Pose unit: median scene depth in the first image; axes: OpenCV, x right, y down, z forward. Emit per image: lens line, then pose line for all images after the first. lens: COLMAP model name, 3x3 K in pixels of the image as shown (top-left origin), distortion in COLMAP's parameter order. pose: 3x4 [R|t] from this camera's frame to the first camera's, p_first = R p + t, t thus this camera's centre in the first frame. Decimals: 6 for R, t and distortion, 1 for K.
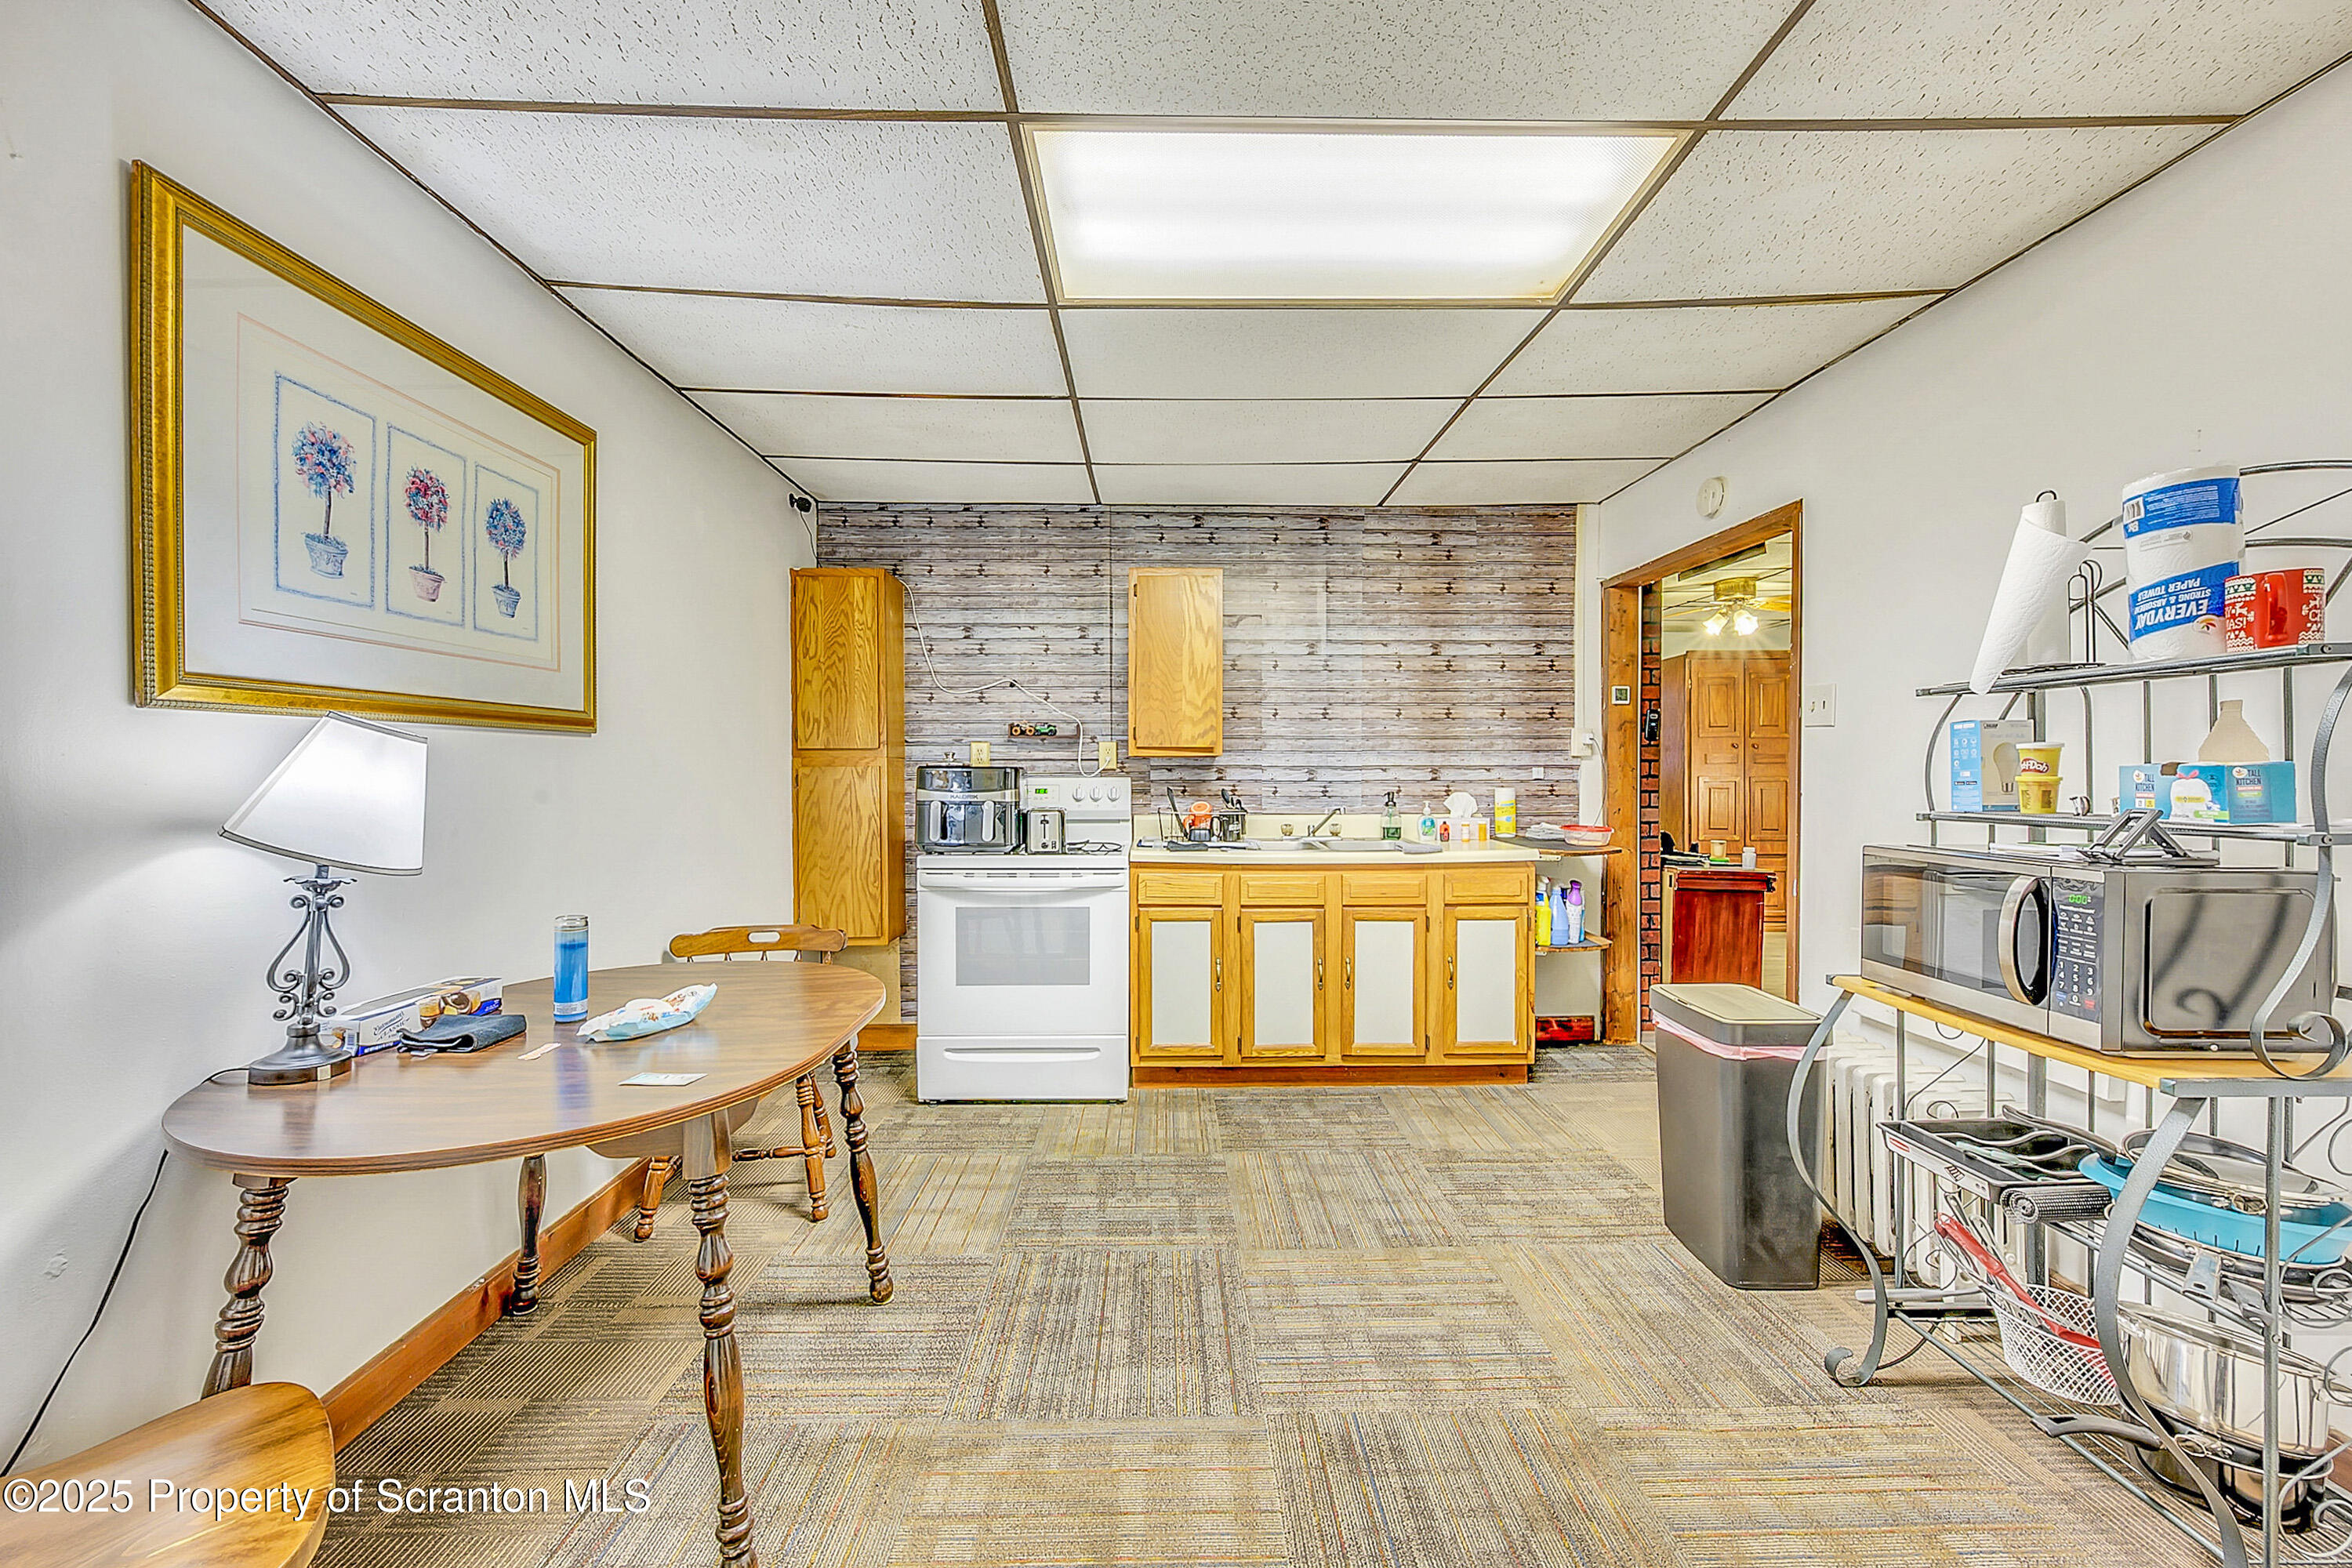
lens RADIAL K [[937.4, 0, 1183.7], [0, 937.4, 758.9], [0, 0, 1]] dist [0.000026, -0.000113]
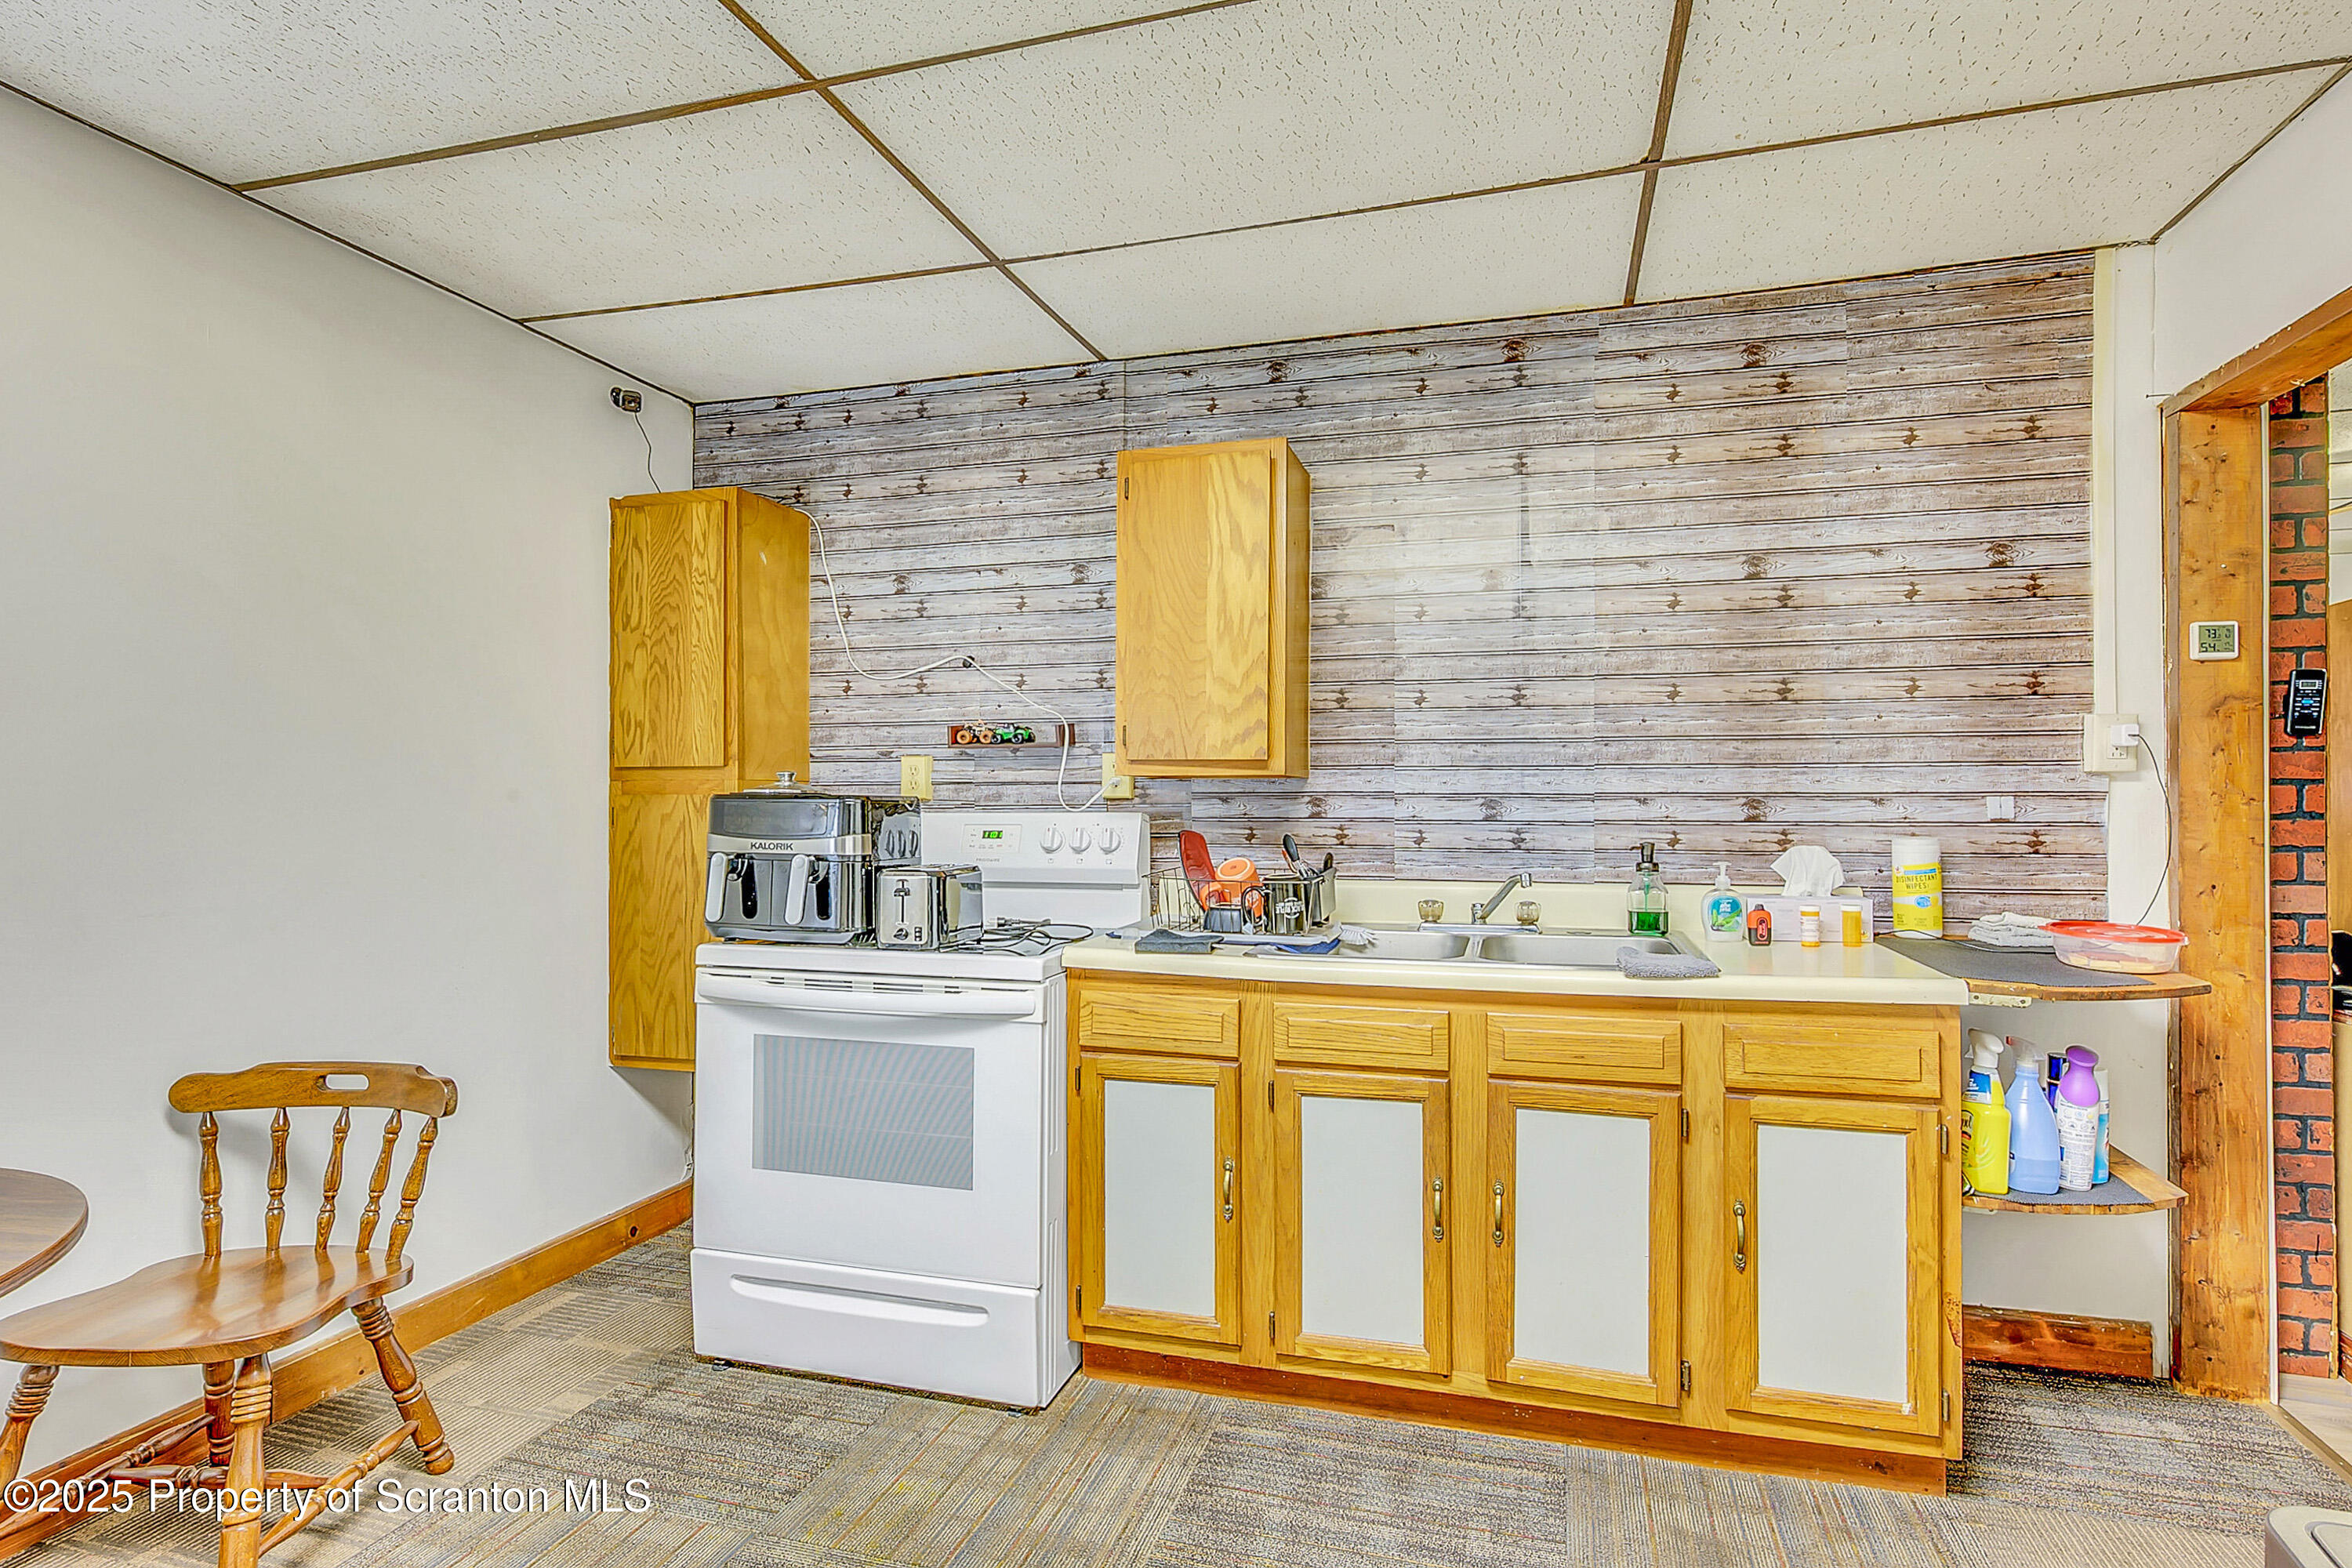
lens RADIAL K [[1079.0, 0, 1172.7], [0, 1079.0, 772.7], [0, 0, 1]] dist [0.000368, -0.000083]
pose [[0.937483, -0.006753, -0.347967, 0.193447], [0.003268, 0.999938, -0.010602, 0.001753], [0.348017, 0.008802, 0.937447, 0.367833]]
